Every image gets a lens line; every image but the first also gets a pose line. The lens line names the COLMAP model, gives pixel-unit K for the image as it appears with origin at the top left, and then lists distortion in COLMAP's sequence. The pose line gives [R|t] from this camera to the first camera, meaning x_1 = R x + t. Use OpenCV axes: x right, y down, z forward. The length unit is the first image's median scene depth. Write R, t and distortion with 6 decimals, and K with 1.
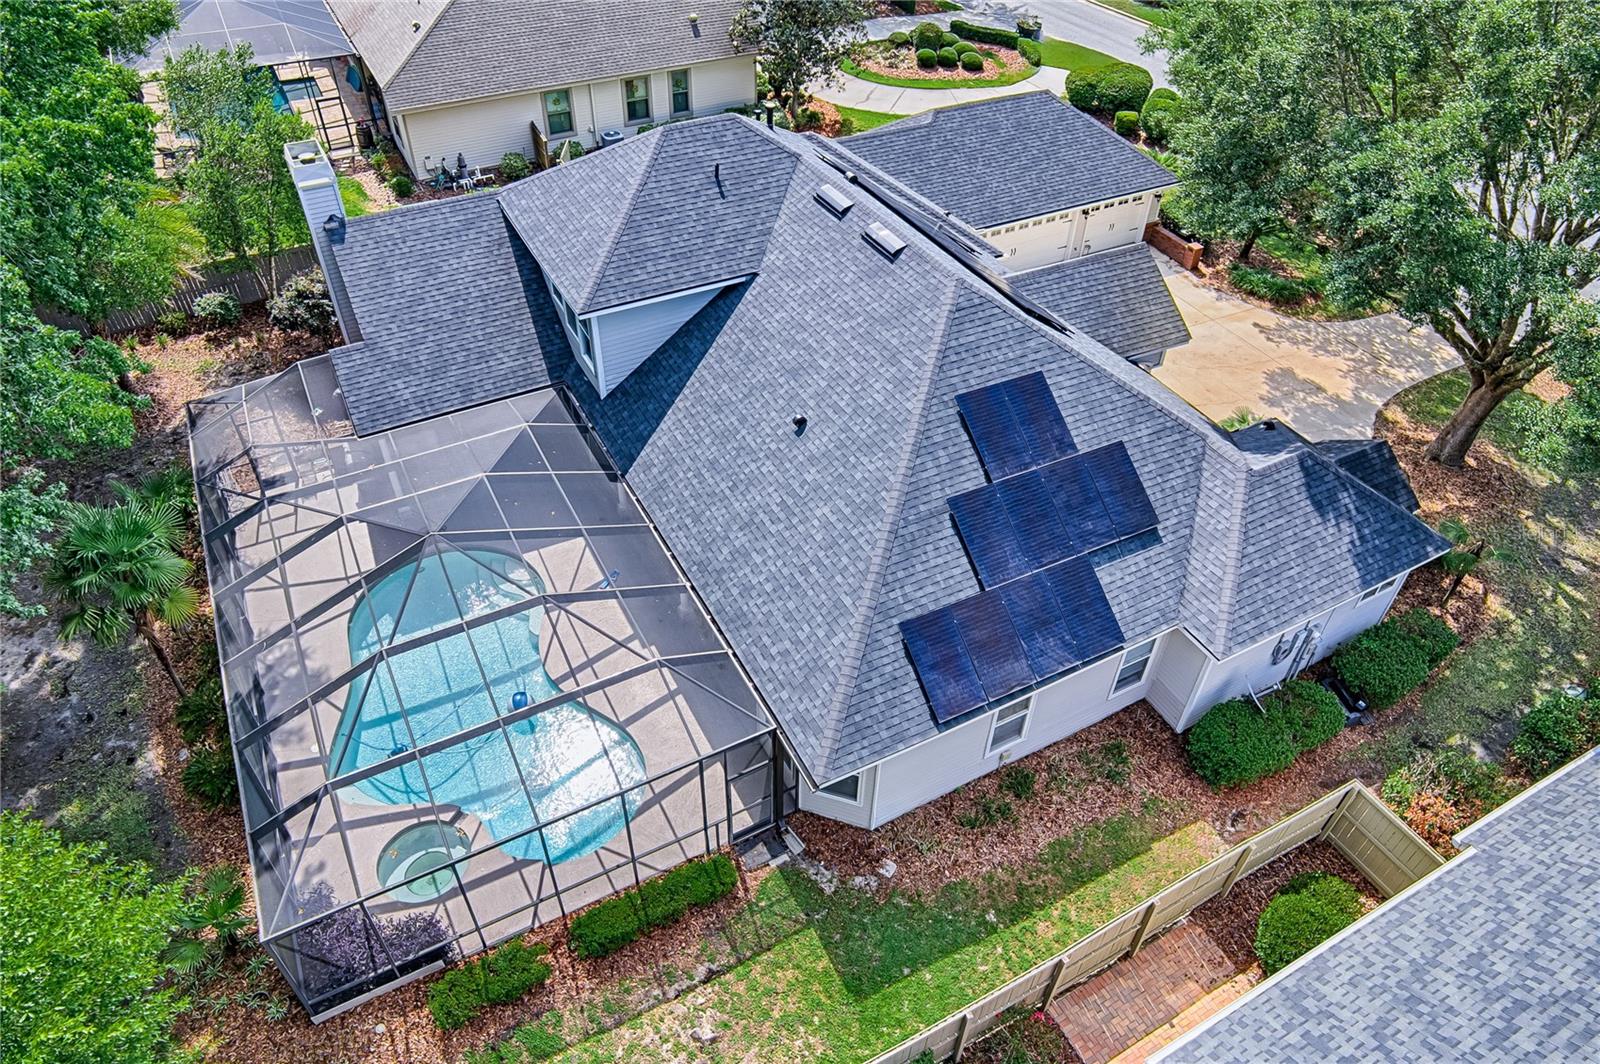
lens RADIAL K [[1041.5, 0, 800.0], [0, 1041.5, 532.0], [0, 0, 1]] dist [-0.061142, 0.060792]
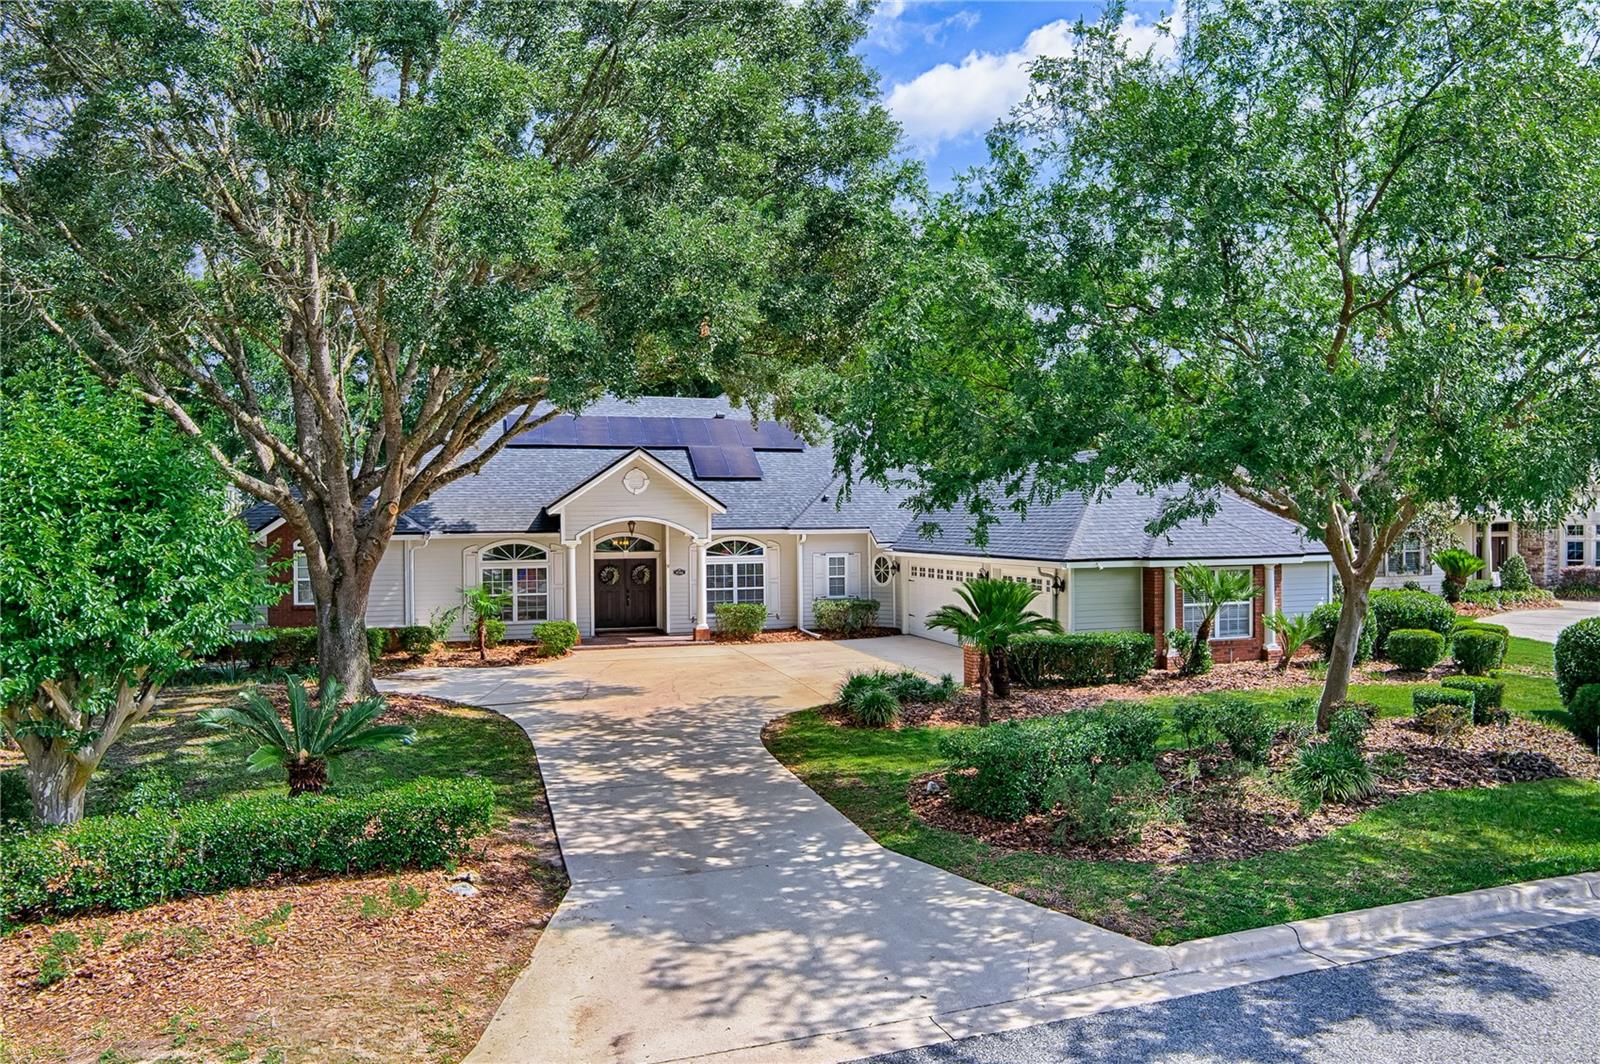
lens RADIAL K [[1041.5, 0, 800.0], [0, 1041.5, 532.0], [0, 0, 1]] dist [-0.061142, 0.060792]
pose [[-0.211721, -0.004927, -0.977318, 1.774303], [-0.650824, 0.746724, 0.137227, -0.639360], [0.729111, 0.665116, -0.161303, 1.787631]]
